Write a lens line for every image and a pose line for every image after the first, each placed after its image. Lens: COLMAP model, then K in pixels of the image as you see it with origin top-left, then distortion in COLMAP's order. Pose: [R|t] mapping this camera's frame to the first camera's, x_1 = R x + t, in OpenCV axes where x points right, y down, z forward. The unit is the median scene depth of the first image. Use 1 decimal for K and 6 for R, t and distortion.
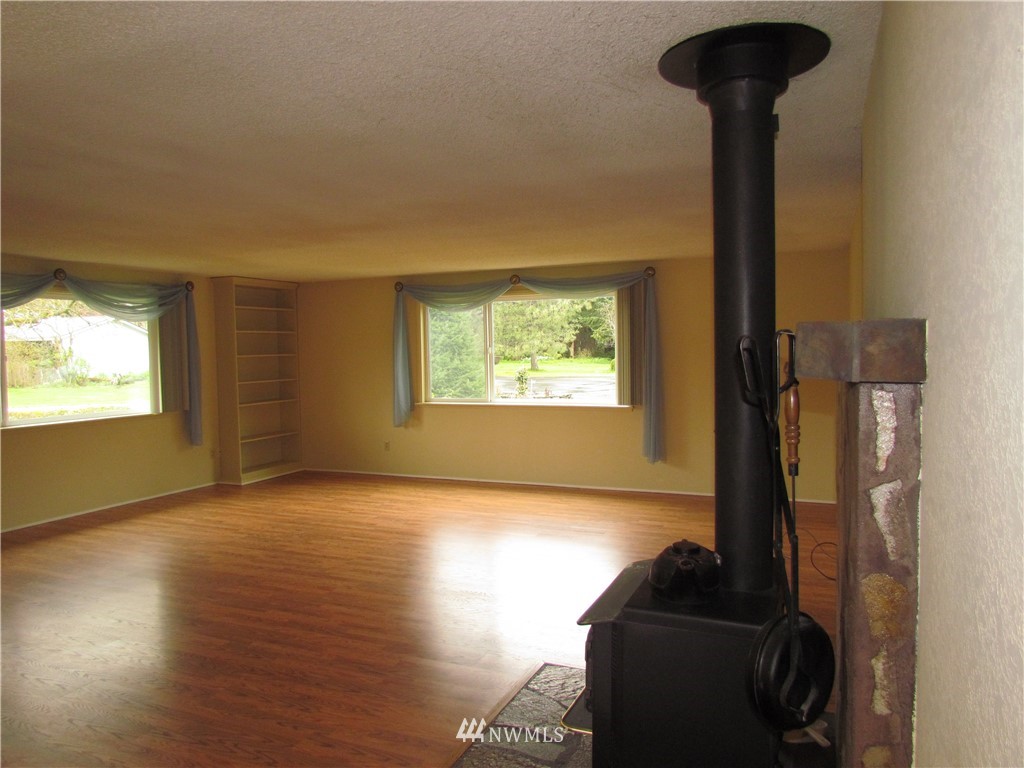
lens RADIAL K [[738.7, 0, 512.0], [0, 738.7, 384.0], [0, 0, 1]] dist [-0.026989, 0.009859]
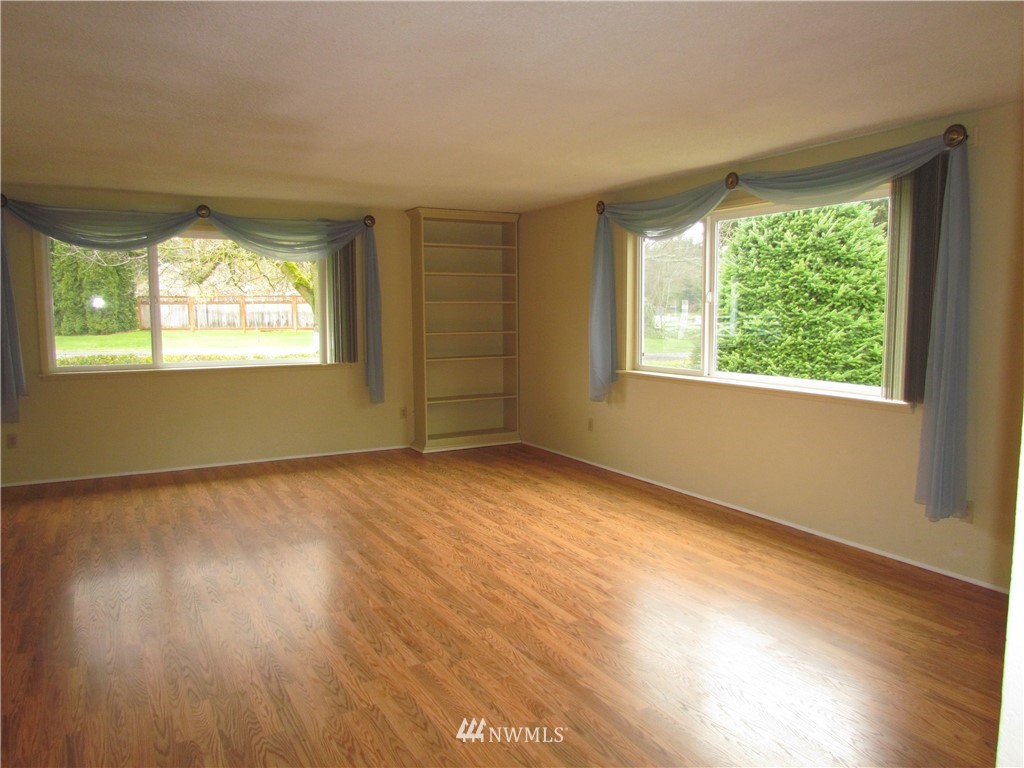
lens RADIAL K [[738.7, 0, 512.0], [0, 738.7, 384.0], [0, 0, 1]] dist [-0.026989, 0.009859]
pose [[0.798637, 0.074824, -0.597144, 0.223038], [-0.039463, 0.996616, 0.072101, -0.009058], [0.600518, -0.034017, 0.798887, 0.372444]]
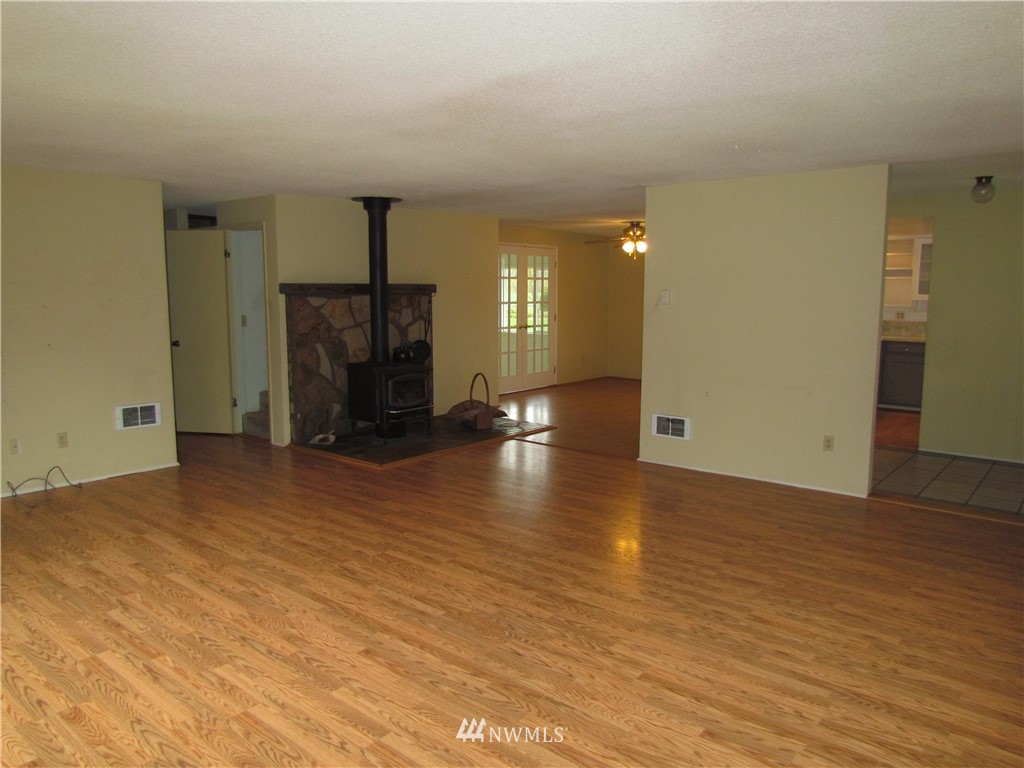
lens RADIAL K [[738.7, 0, 512.0], [0, 738.7, 384.0], [0, 0, 1]] dist [-0.026989, 0.009859]
pose [[-0.960143, -0.026426, 0.278258, -0.310142], [0.022052, 0.985256, 0.169661, -0.046377], [-0.278639, 0.169035, -0.945403, 1.060865]]
